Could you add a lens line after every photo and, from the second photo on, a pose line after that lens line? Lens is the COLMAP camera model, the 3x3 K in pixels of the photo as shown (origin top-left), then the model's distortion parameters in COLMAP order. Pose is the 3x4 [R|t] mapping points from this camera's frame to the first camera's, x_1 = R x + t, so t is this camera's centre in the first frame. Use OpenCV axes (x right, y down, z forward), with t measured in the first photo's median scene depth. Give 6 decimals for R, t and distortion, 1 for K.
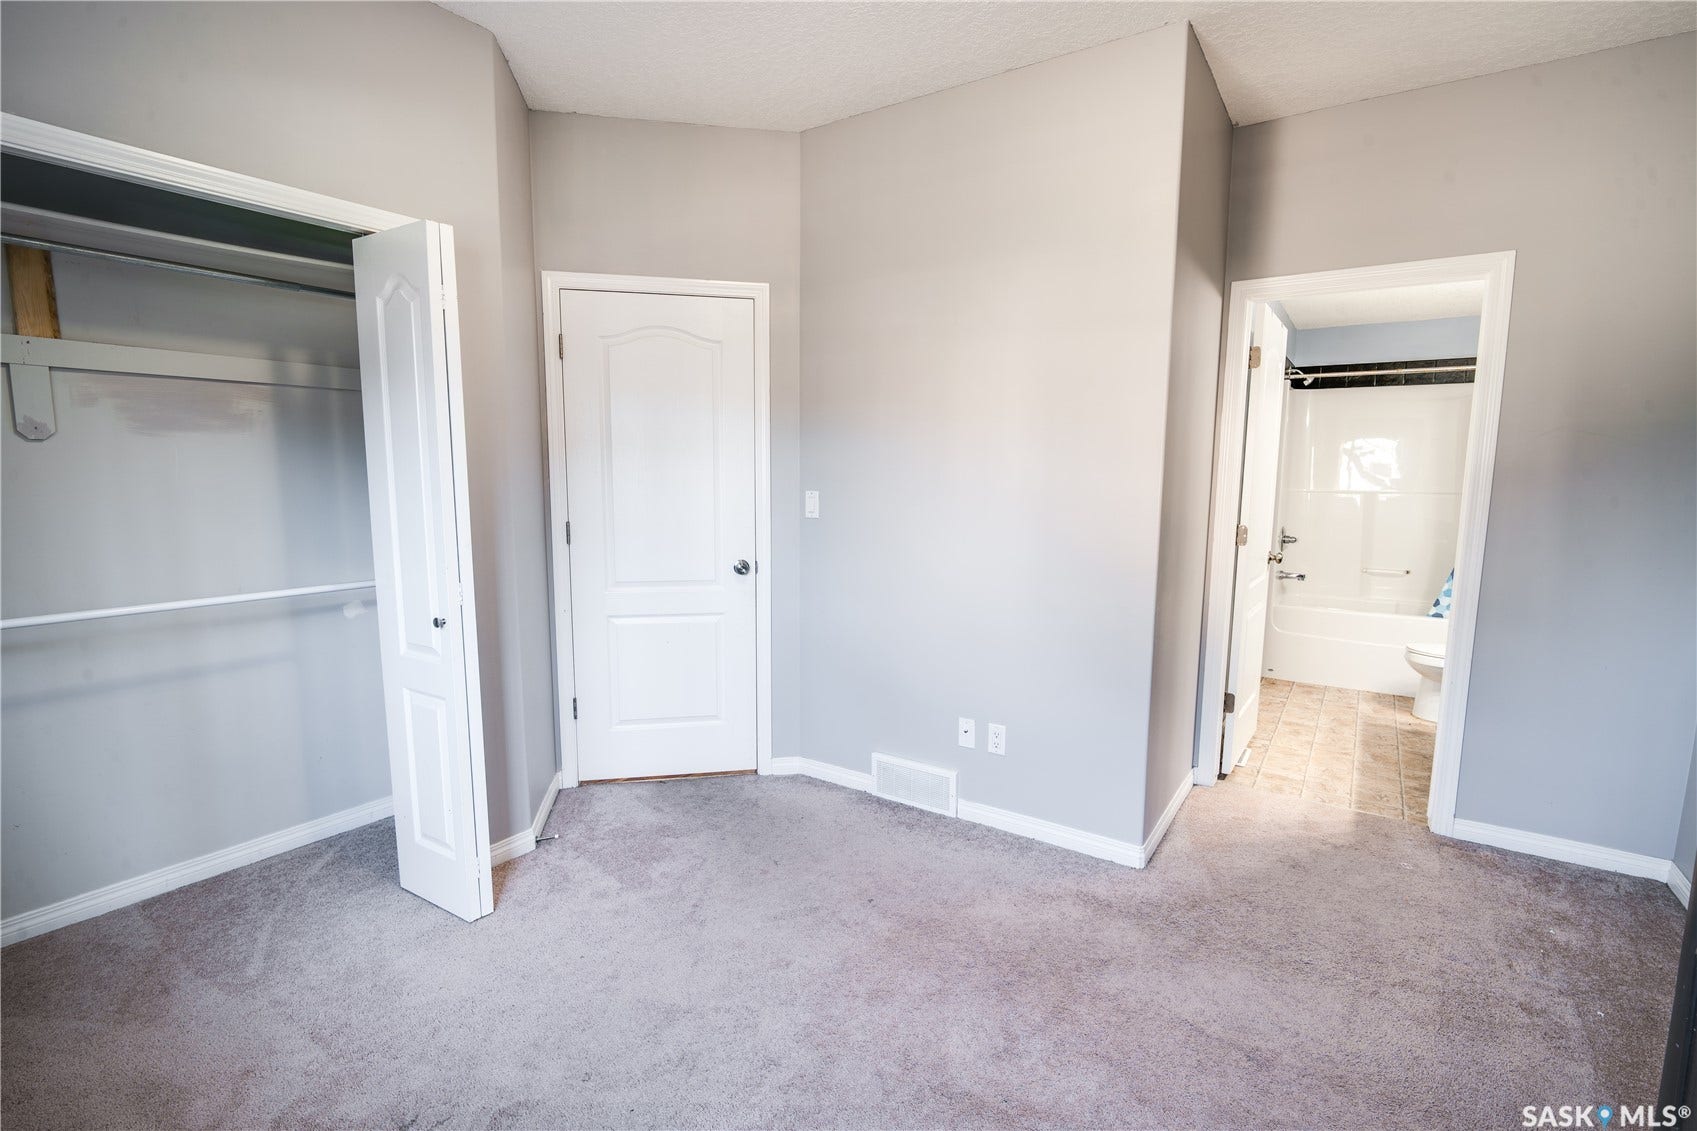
lens RADIAL K [[784.5, 0, 848.8], [0, 784.5, 573.9], [0, 0, 1]] dist [-0.000953, -0.006094]
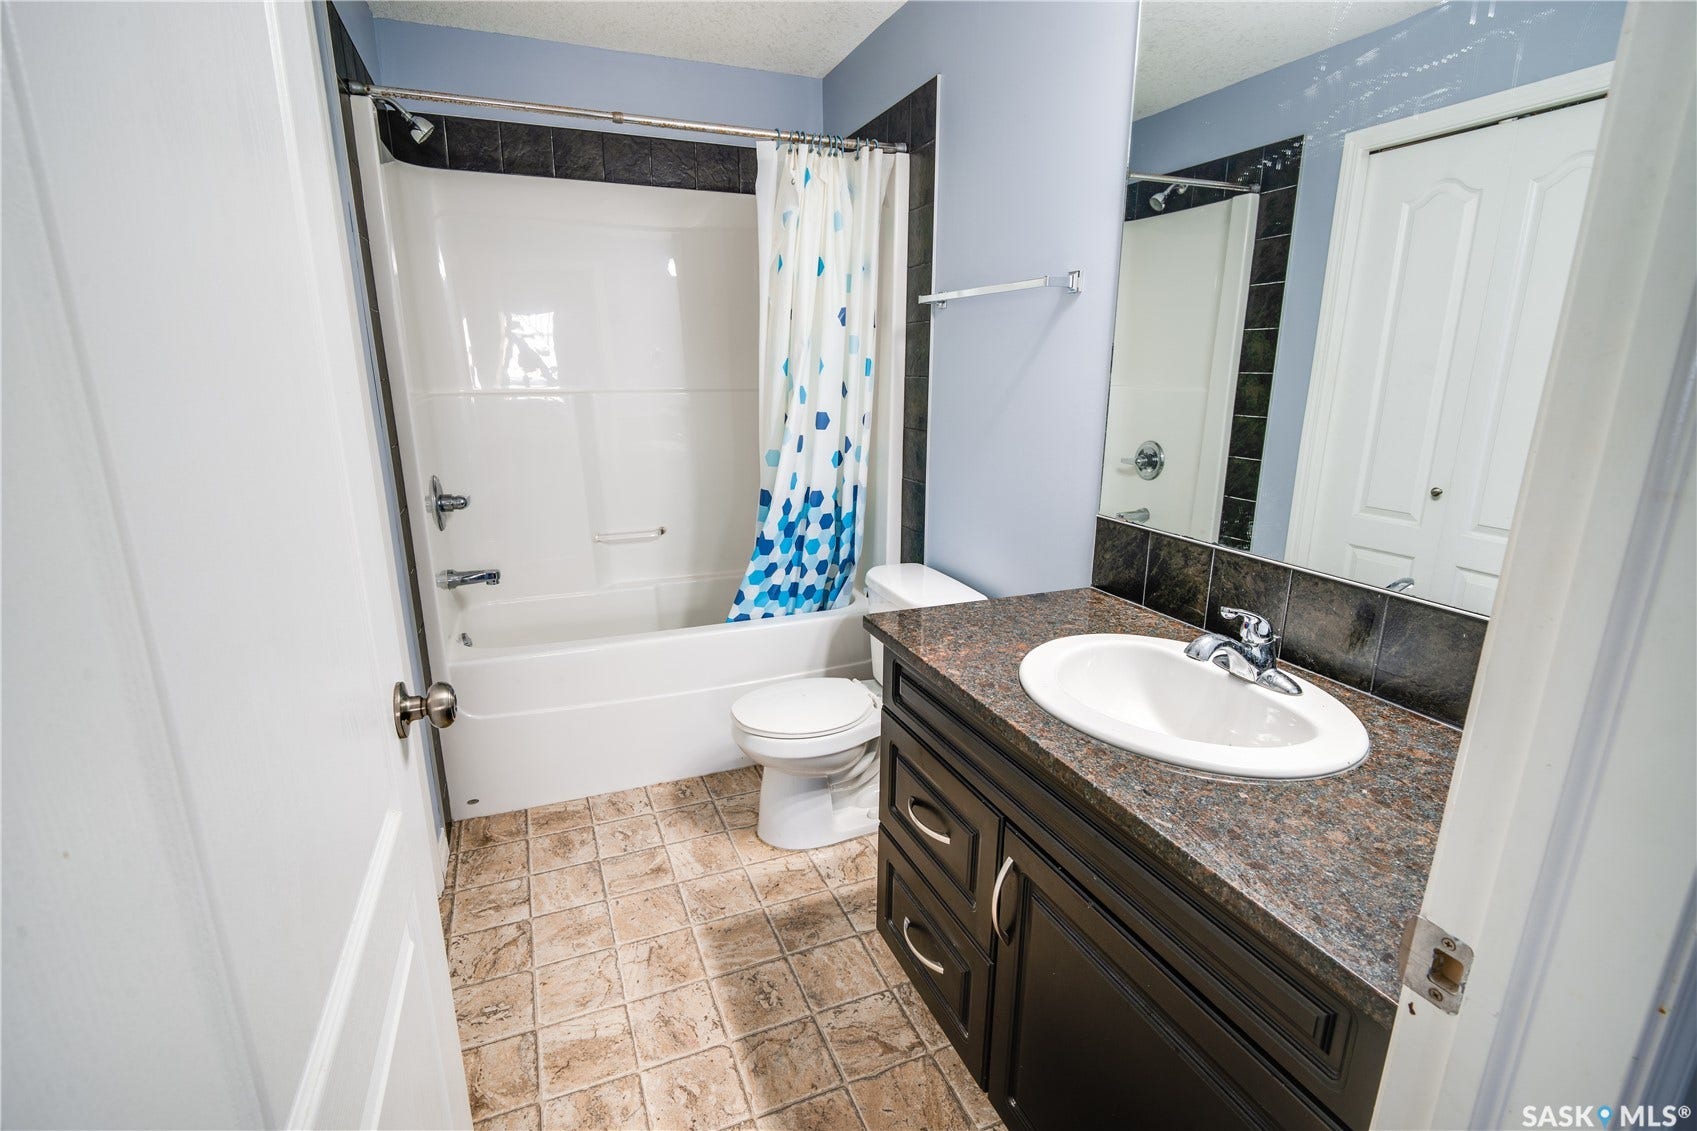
lens RADIAL K [[784.5, 0, 848.8], [0, 784.5, 573.9], [0, 0, 1]] dist [-0.000953, -0.006094]
pose [[0.553159, -0.217492, 0.804184, 0.358324], [0.110956, 0.975954, 0.187626, -0.072500], [-0.825654, -0.014558, 0.563989, 0.629979]]
